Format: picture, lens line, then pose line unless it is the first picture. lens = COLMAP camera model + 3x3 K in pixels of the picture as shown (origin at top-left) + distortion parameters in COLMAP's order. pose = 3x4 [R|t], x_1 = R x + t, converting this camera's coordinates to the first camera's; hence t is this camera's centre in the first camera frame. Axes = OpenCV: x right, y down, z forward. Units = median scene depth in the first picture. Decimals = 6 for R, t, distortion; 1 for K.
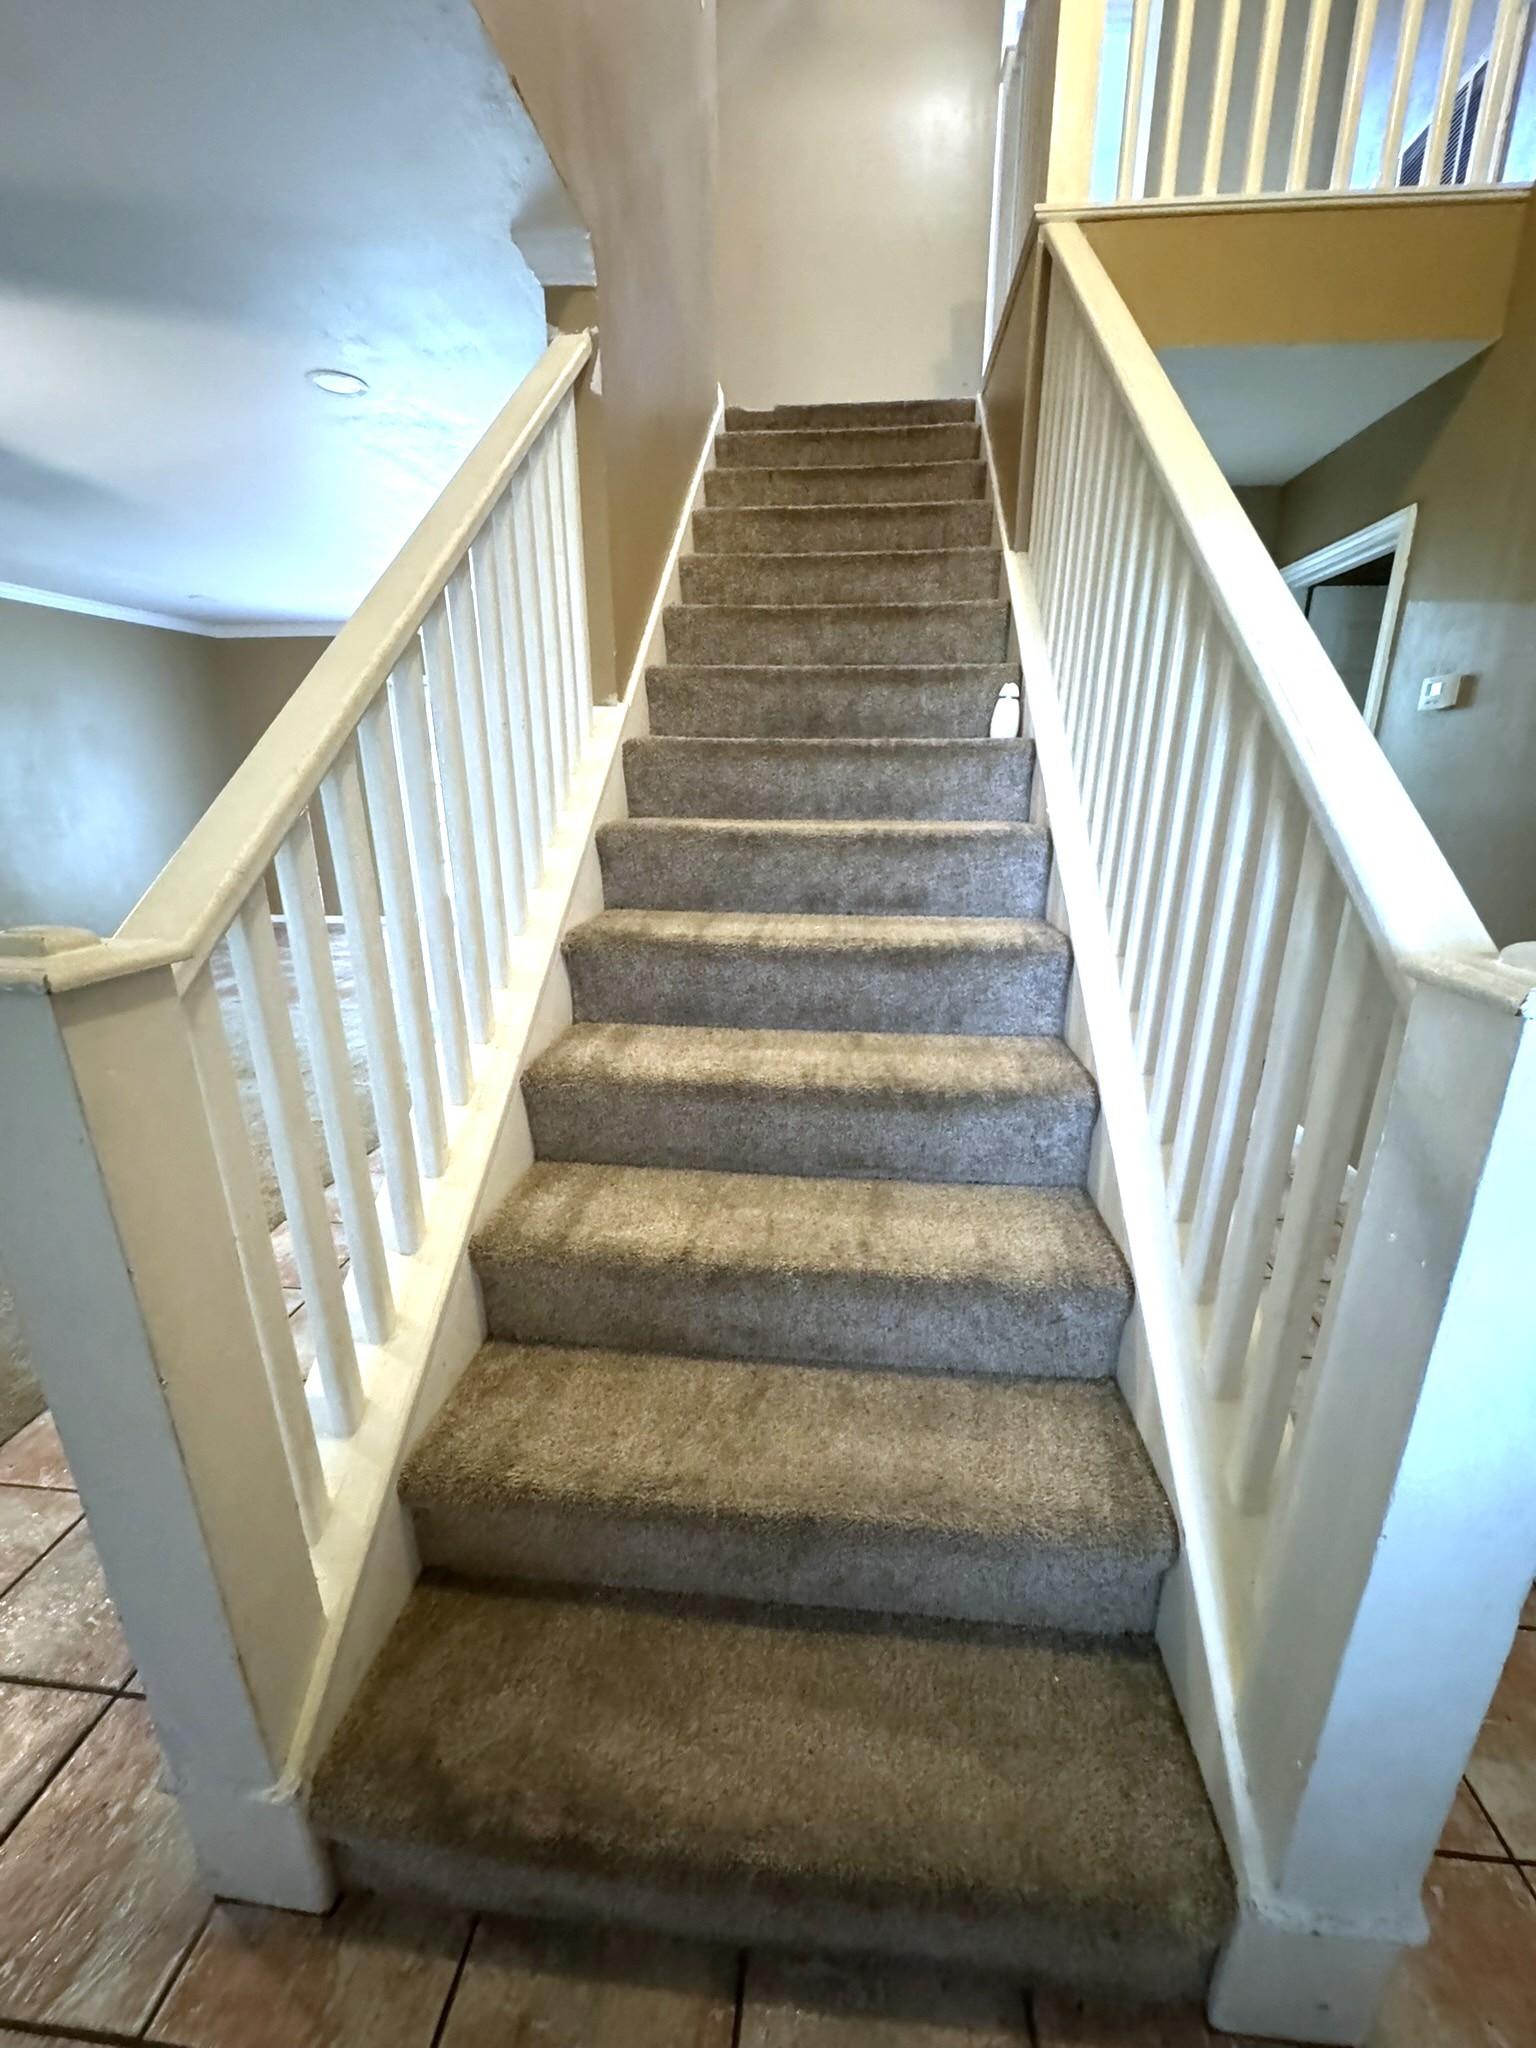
lens RADIAL K [[818.6, 0, 777.7], [0, 818.6, 1019.7], [0, 0, 1]] dist [-0.000114, 0.000208]
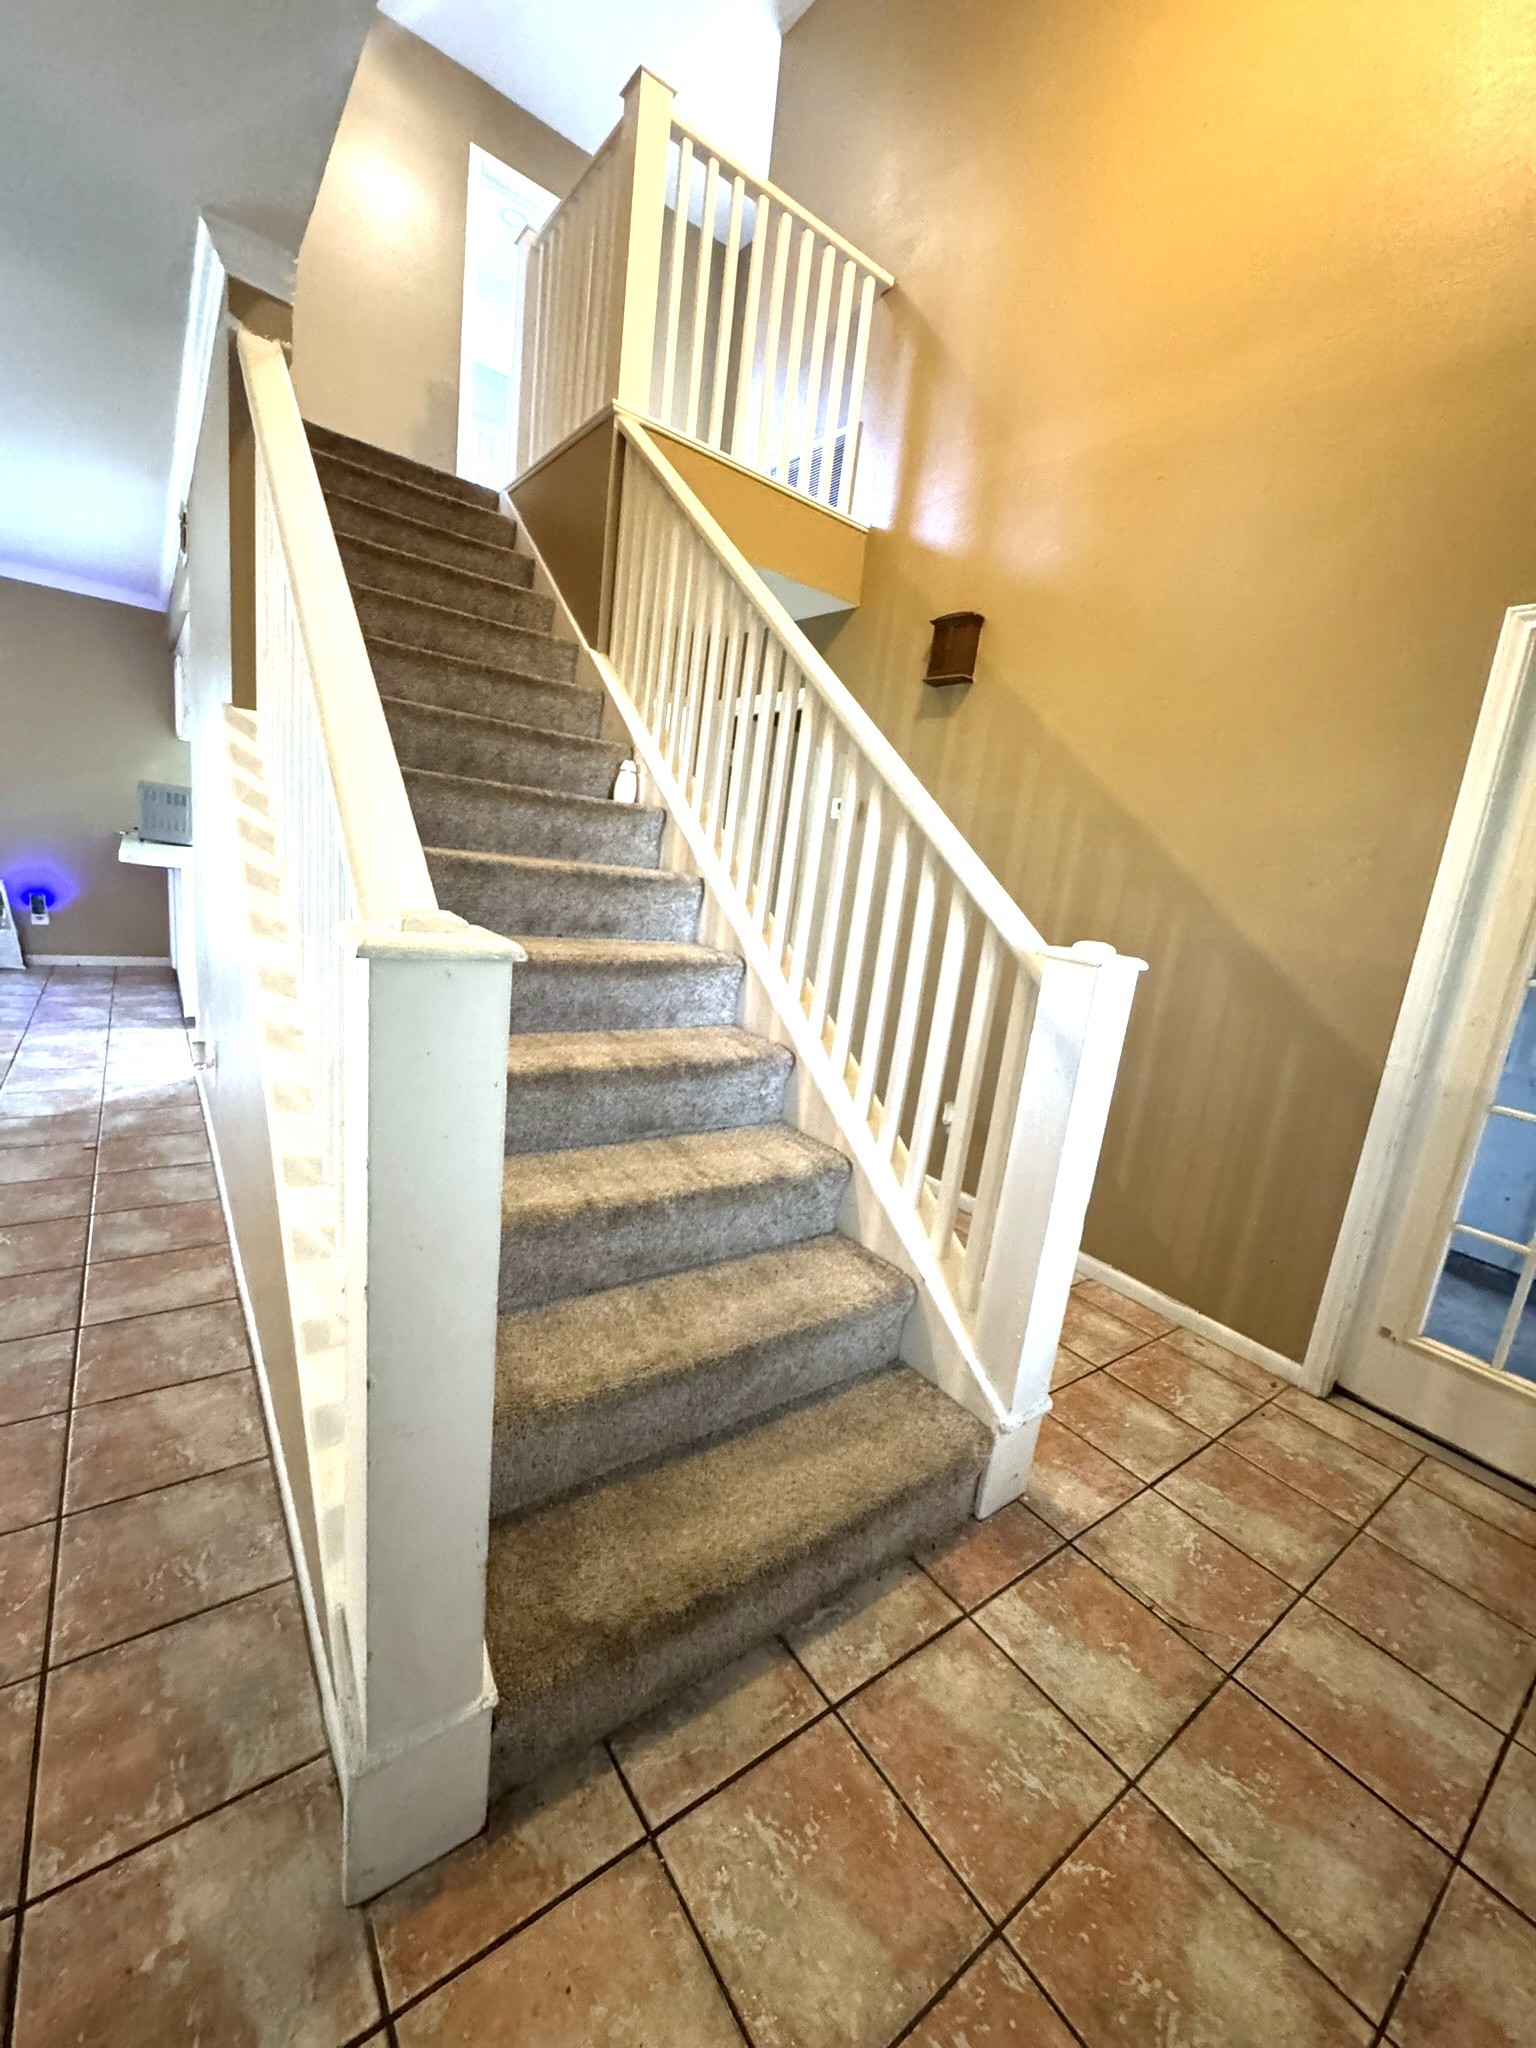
lens RADIAL K [[818.6, 0, 777.7], [0, 818.6, 1019.7], [0, 0, 1]] dist [-0.000114, 0.000208]
pose [[0.729298, -0.046037, 0.682645, -0.632030], [0.082629, 0.996357, -0.021082, 0.053369], [-0.679188, 0.071782, 0.730446, -0.086535]]
